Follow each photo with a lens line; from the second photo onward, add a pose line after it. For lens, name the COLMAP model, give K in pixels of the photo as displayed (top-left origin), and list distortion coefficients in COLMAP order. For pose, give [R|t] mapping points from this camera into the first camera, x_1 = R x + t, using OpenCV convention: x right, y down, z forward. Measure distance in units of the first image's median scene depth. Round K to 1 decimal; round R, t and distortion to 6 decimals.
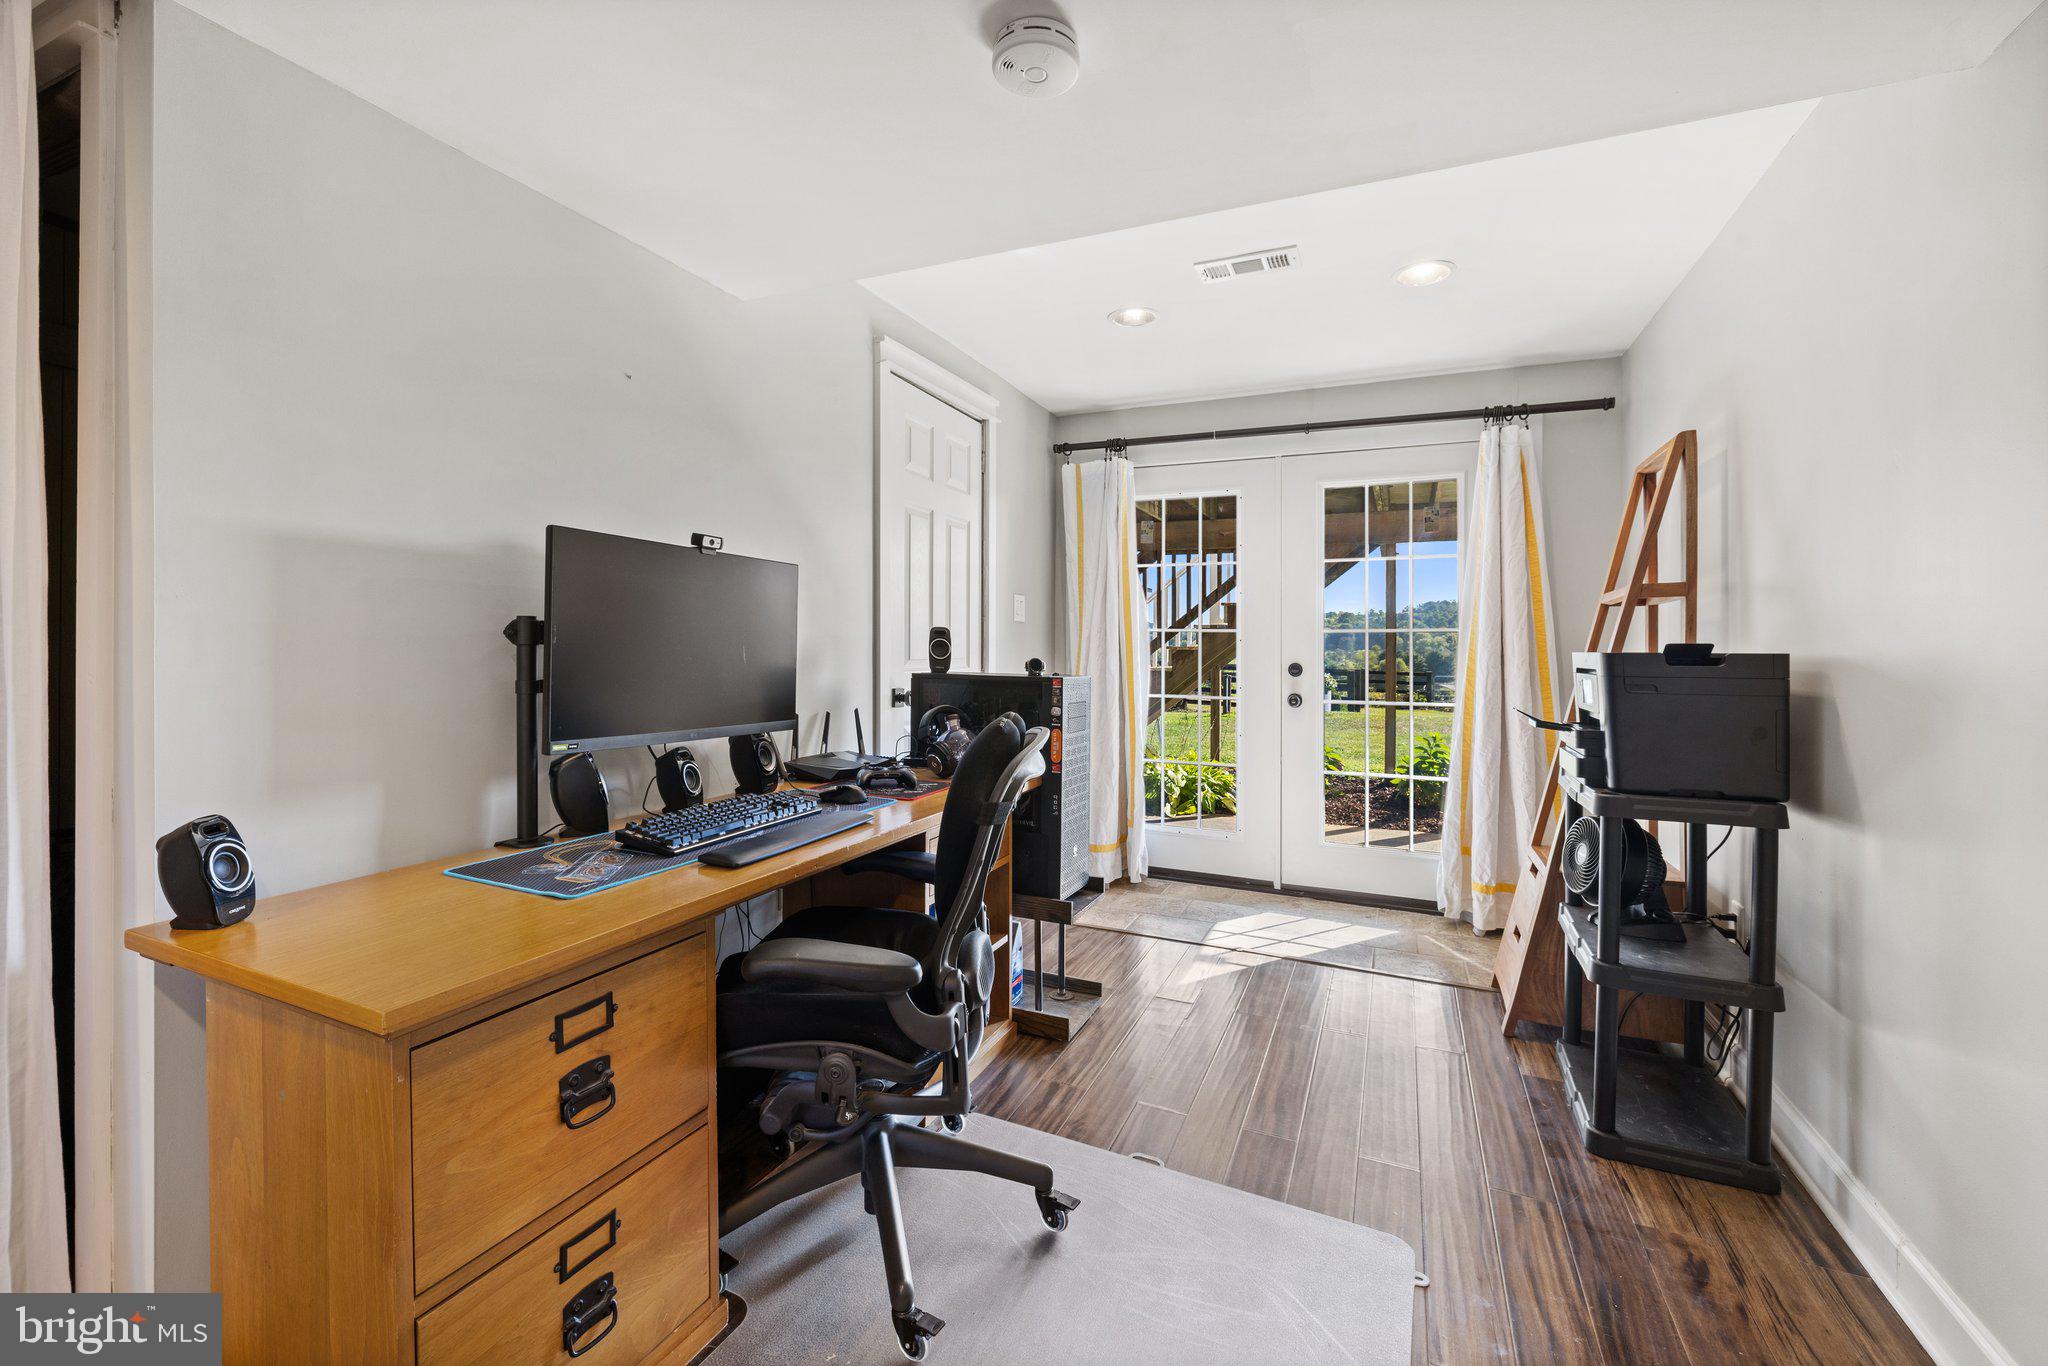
lens RADIAL K [[840.9, 0, 1017.6], [0, 840.9, 665.6], [0, 0, 1]] dist [0.001644, 0.000148]
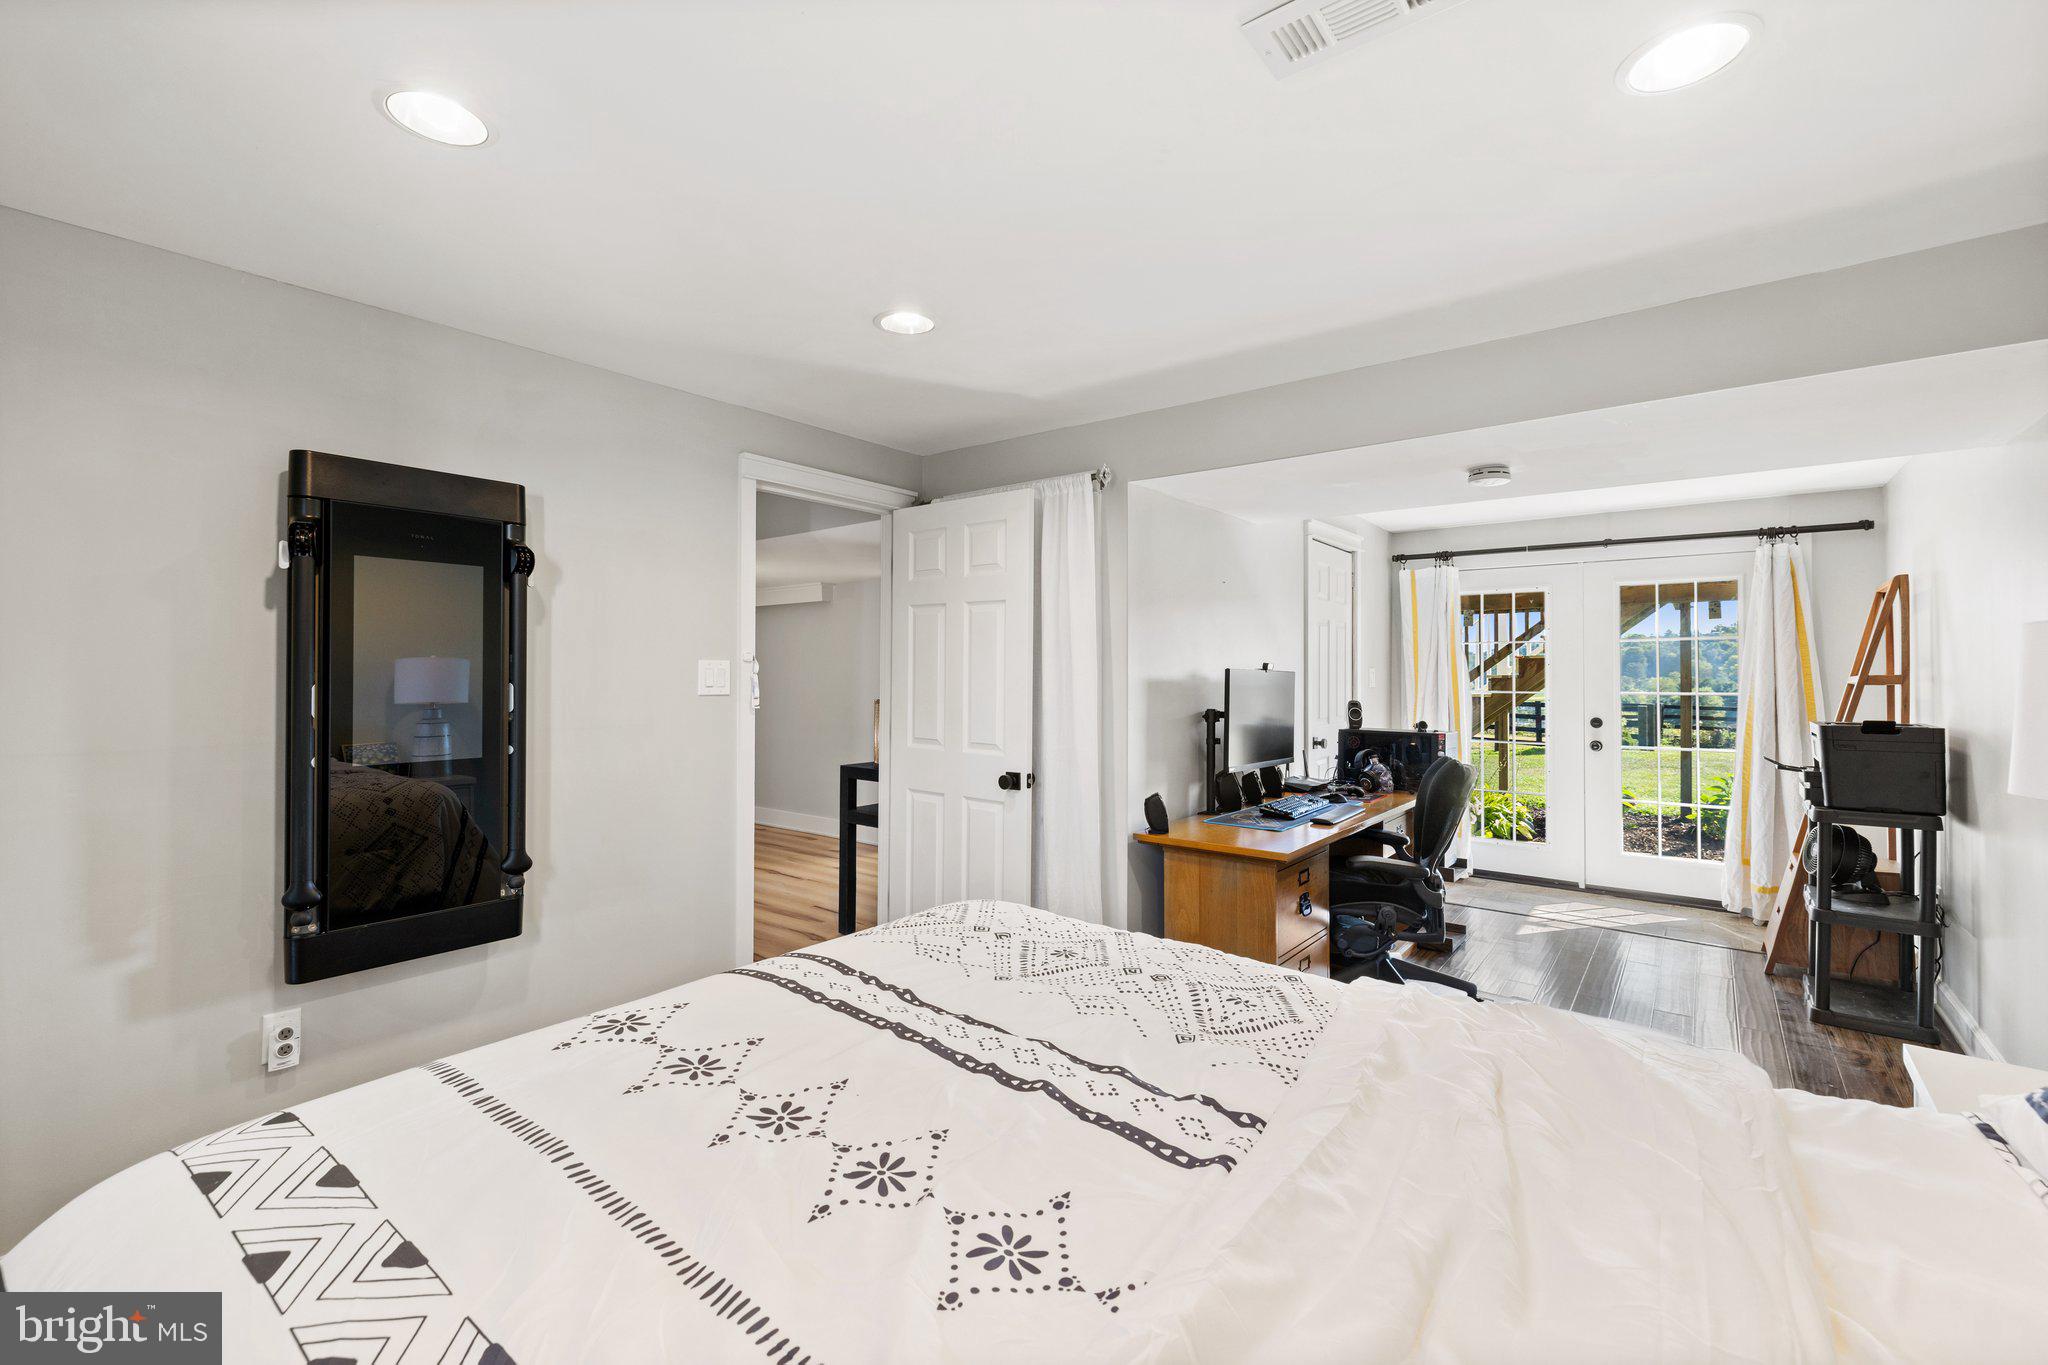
lens RADIAL K [[840.9, 0, 1027.4], [0, 840.9, 692.3], [0, 0, 1]] dist [0.001644, 0.000148]
pose [[0.968400, -0.003965, -0.249371, -0.242806], [0.002540, 0.999979, -0.006037, -0.043601], [0.249389, 0.005212, 0.968389, -0.595817]]
